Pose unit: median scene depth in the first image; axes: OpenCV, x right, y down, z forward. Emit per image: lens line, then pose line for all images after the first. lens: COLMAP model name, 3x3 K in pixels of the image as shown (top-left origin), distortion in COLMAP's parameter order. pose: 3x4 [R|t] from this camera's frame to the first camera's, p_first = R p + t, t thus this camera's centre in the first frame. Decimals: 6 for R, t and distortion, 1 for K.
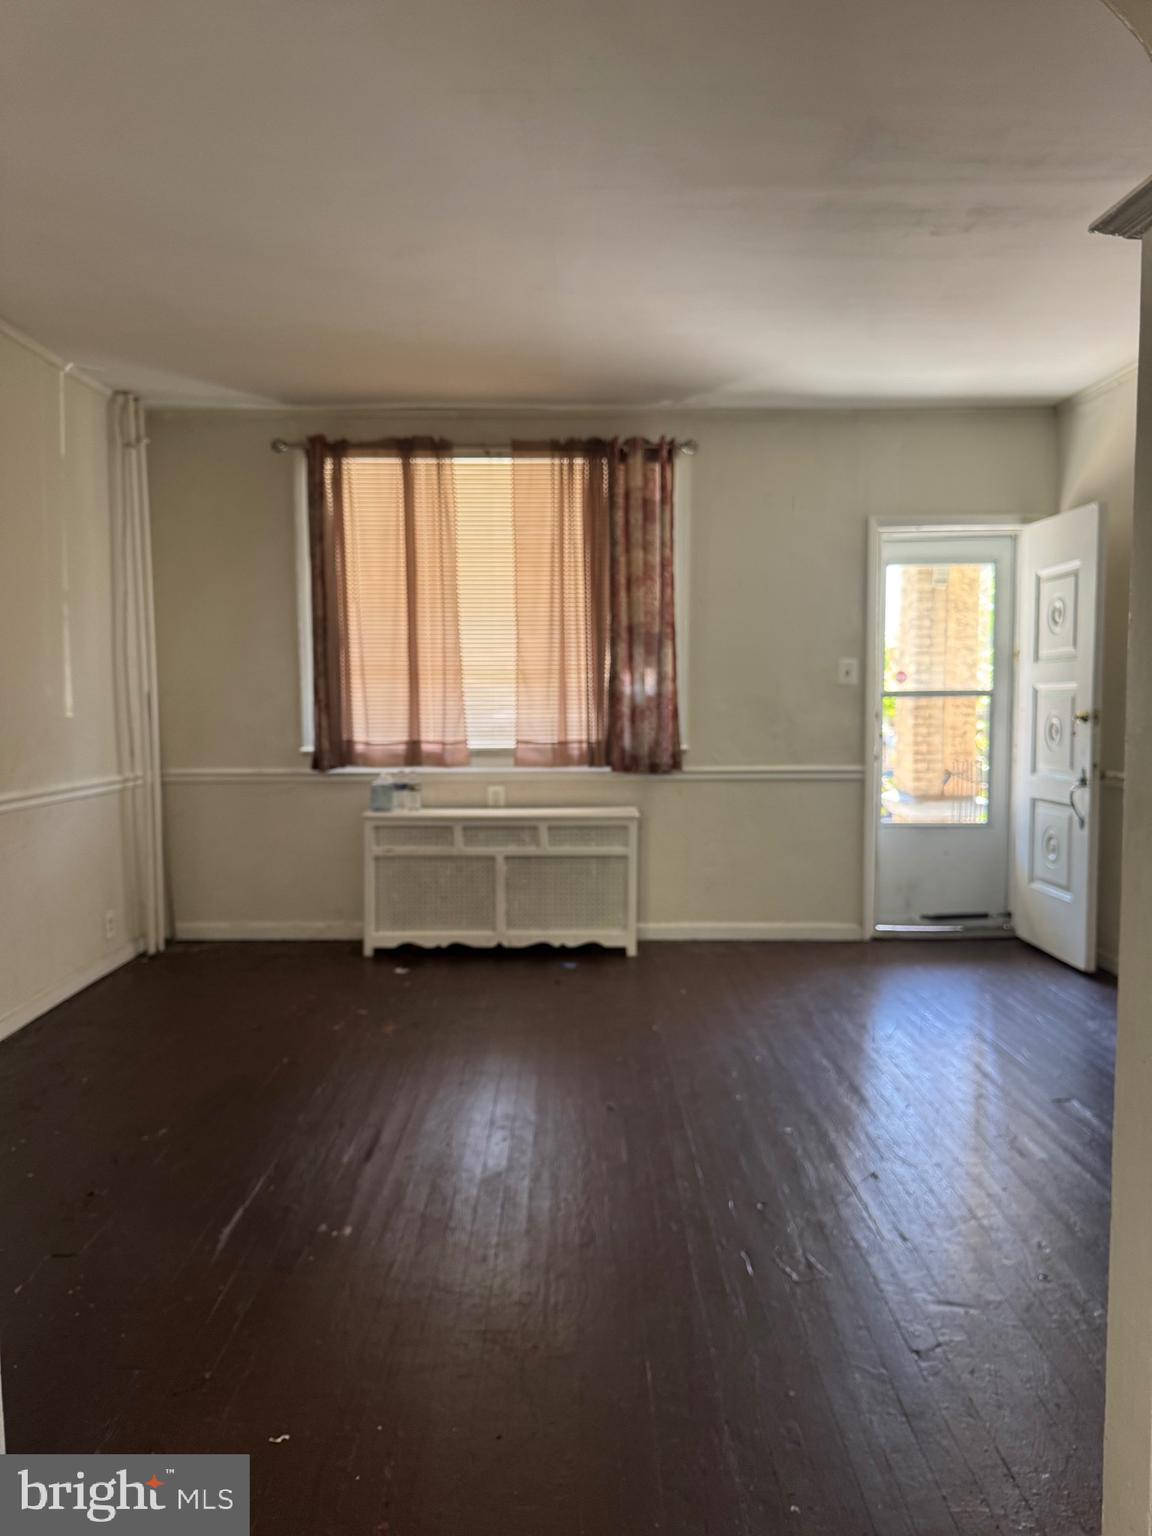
lens RADIAL K [[1056.6, 0, 586.8], [0, 1056.6, 776.6], [0, 0, 1]] dist [-0.005908, -0.017151]
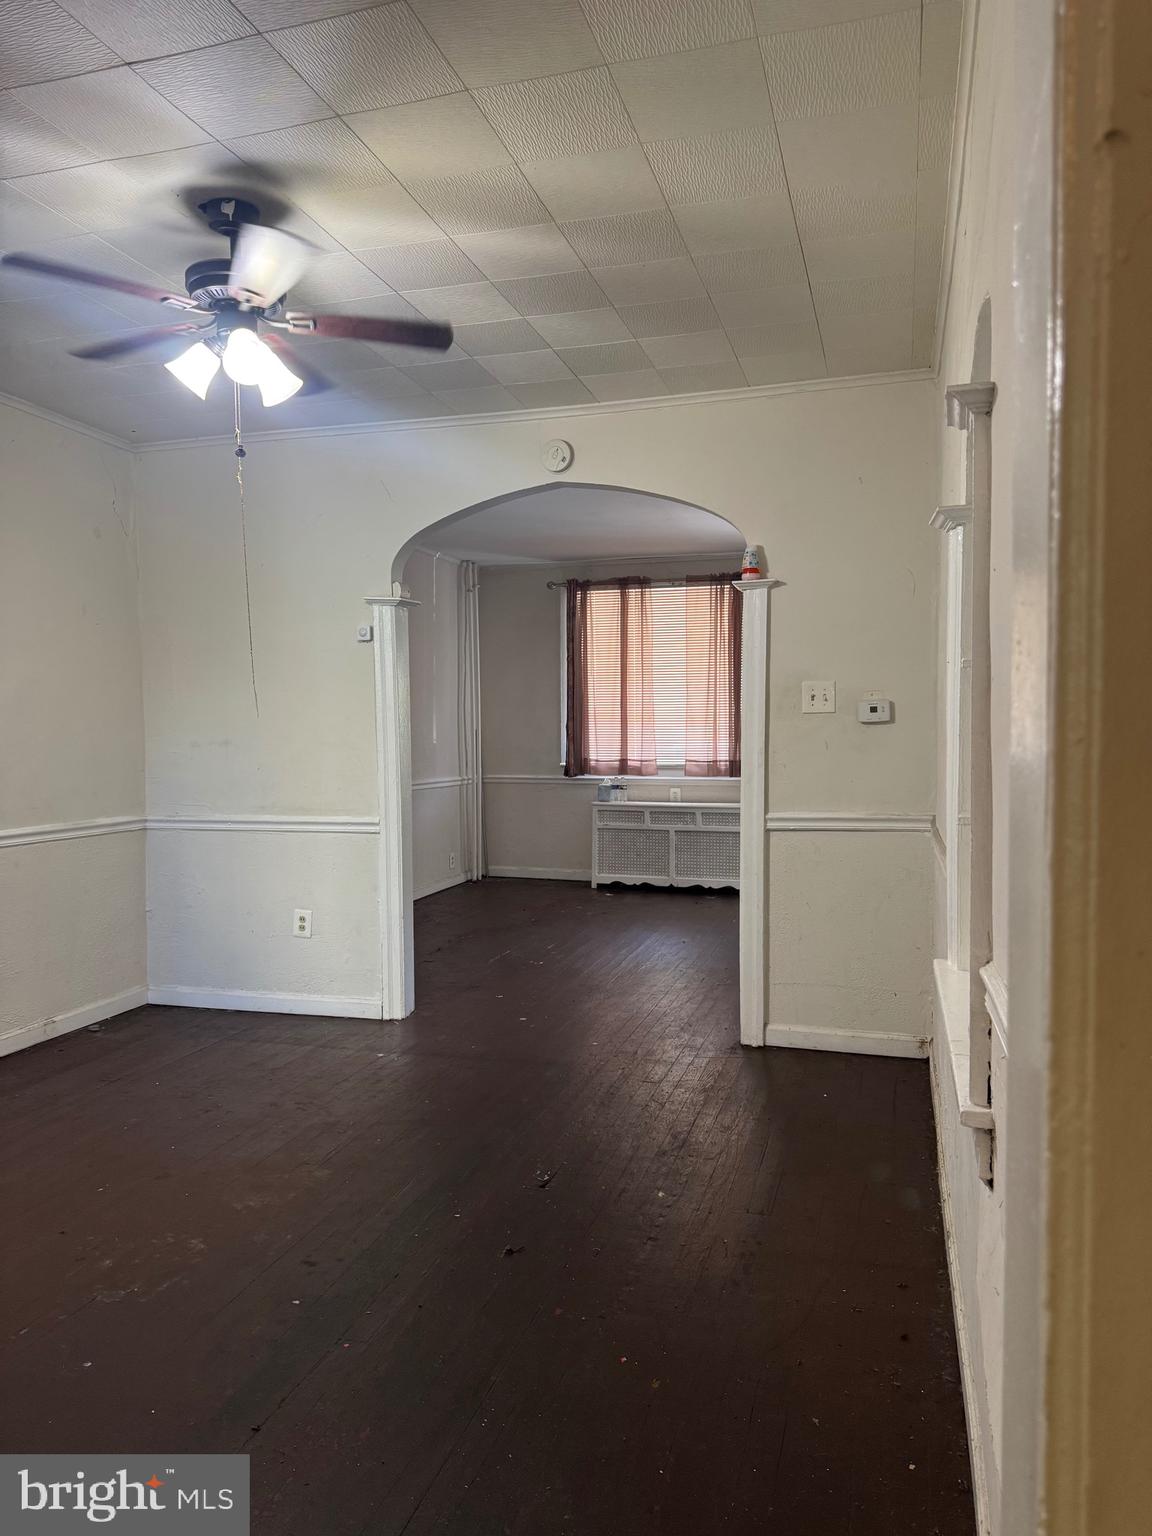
lens RADIAL K [[1056.6, 0, 575.2], [0, 1056.6, 769.7], [0, 0, 1]] dist [-0.005908, -0.017151]
pose [[0.952601, 0.012325, -0.303973, 0.268475], [-0.022972, 0.999241, -0.031474, 0.036017], [0.303354, 0.036965, 0.952161, -0.602626]]
